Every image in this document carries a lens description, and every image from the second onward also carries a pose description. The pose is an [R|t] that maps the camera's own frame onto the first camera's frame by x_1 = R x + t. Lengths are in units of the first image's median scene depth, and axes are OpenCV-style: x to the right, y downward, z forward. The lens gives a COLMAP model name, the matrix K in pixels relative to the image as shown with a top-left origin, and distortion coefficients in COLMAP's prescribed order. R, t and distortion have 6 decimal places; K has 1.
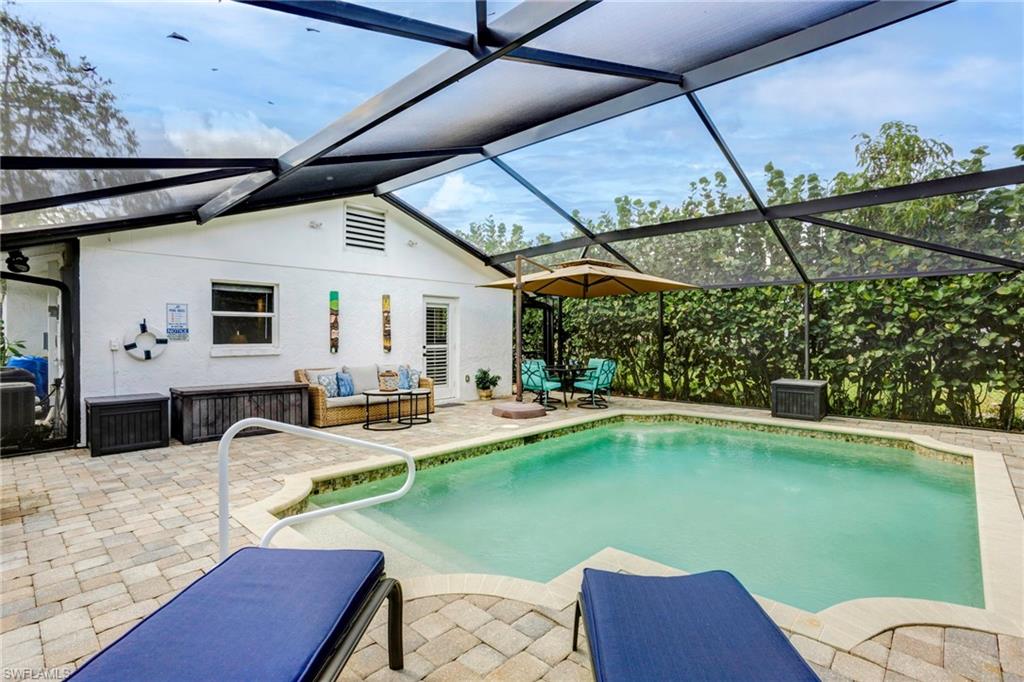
lens RADIAL K [[489.1, 0, 516.8], [0, 489.1, 341.5], [0, 0, 1]] dist [-0.017484, 0.005224]
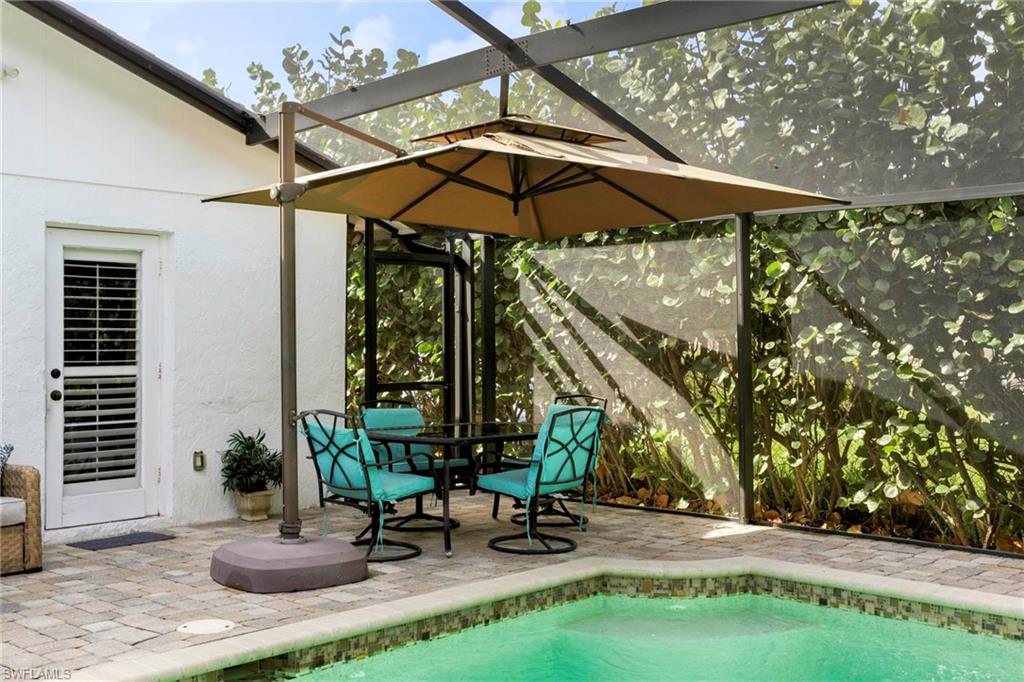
lens RADIAL K [[1083.3, 0, 509.4], [0, 1083.3, 339.8], [0, 0, 1]] dist [0.007012, 0.000000]
pose [[0.999840, -0.000129, -0.017865, 0.144917], [-0.000099, 0.999919, -0.012745, -0.002646], [0.017865, 0.012745, 0.999759, 0.220891]]
